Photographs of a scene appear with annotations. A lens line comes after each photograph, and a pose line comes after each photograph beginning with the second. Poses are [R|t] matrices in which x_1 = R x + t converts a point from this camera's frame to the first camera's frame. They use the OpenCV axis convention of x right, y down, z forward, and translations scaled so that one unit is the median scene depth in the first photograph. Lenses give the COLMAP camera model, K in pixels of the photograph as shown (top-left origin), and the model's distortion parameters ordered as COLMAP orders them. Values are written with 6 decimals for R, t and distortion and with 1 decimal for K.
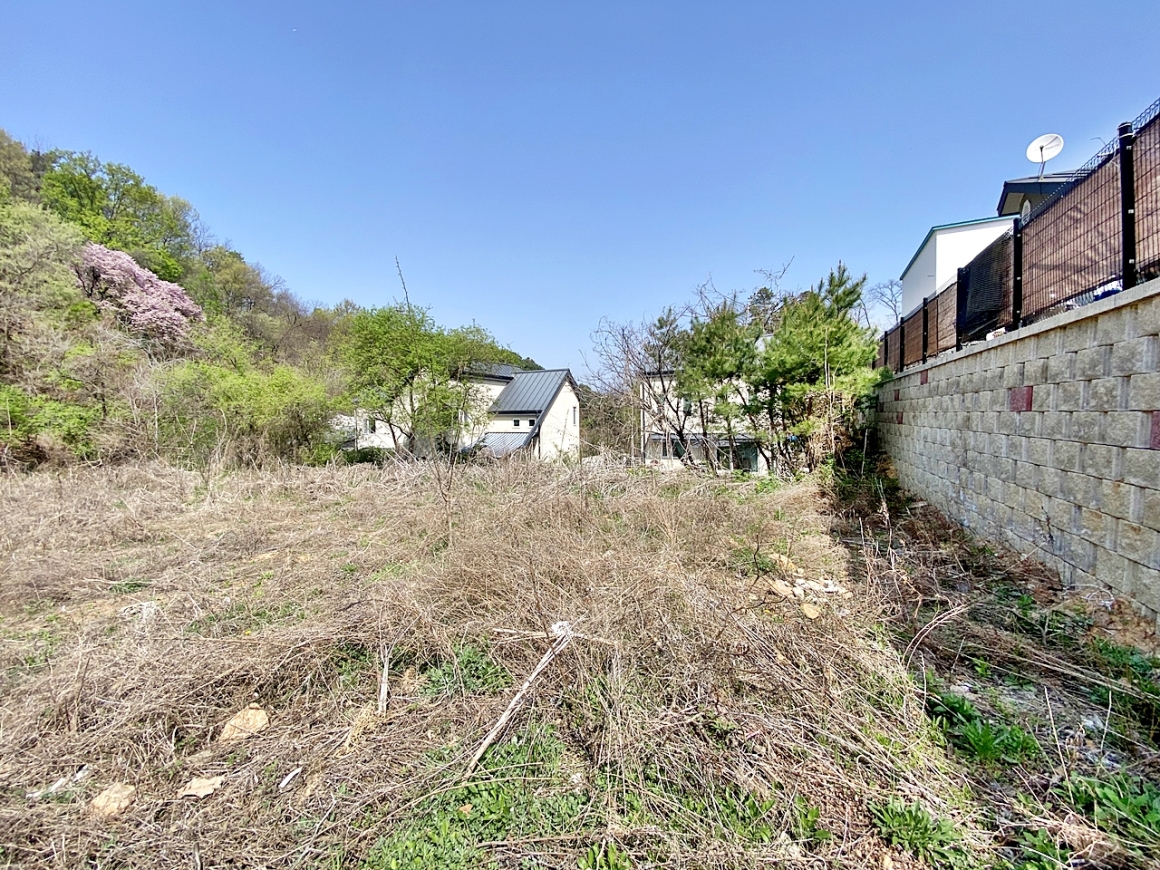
lens RADIAL K [[466.7, 0, 580.7], [0, 466.7, 434.5], [0, 0, 1]] dist [0.008933, -0.016152]
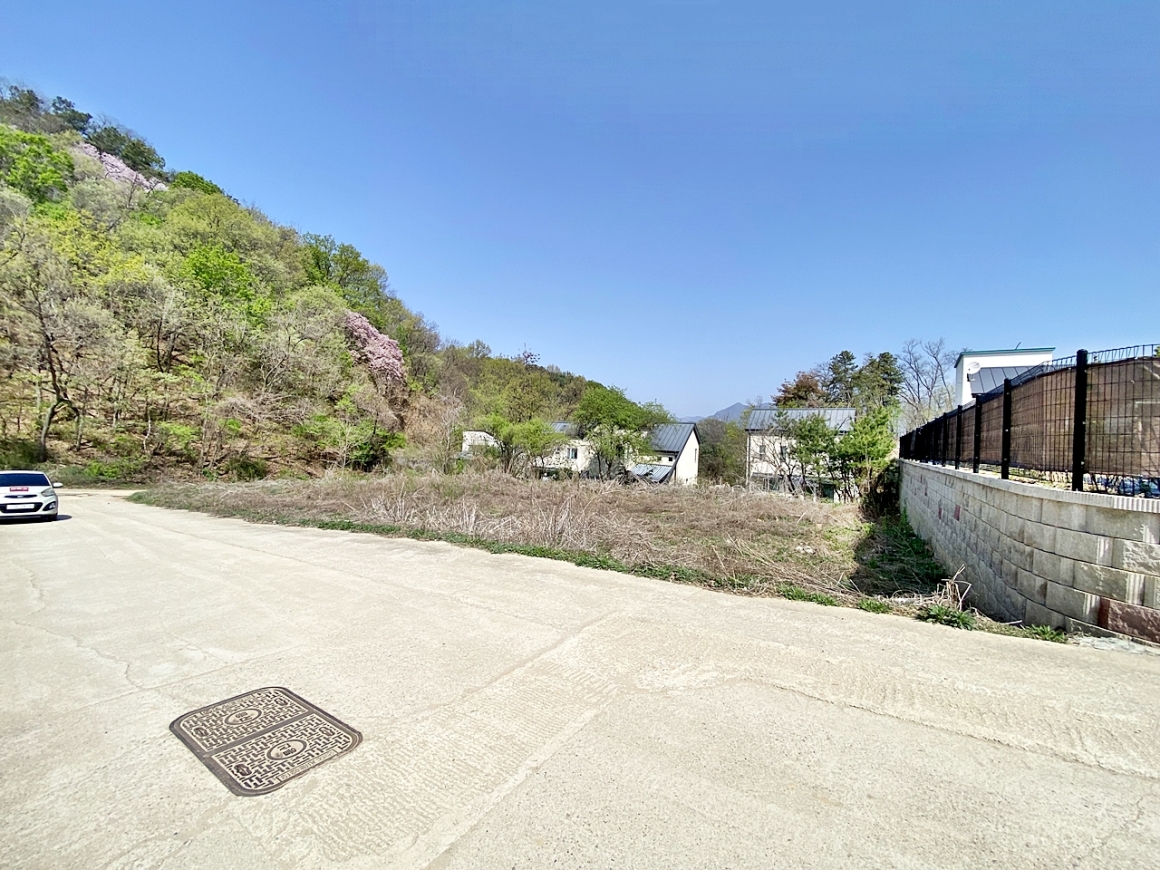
lens RADIAL K [[466.7, 0, 580.7], [0, 466.7, 439.7], [0, 0, 1]] dist [0.008933, -0.016152]
pose [[0.988758, 0.061061, -0.136487, -0.187146], [-0.066420, 0.997176, -0.035061, -0.016123], [0.133961, 0.043733, 0.990021, -0.492294]]
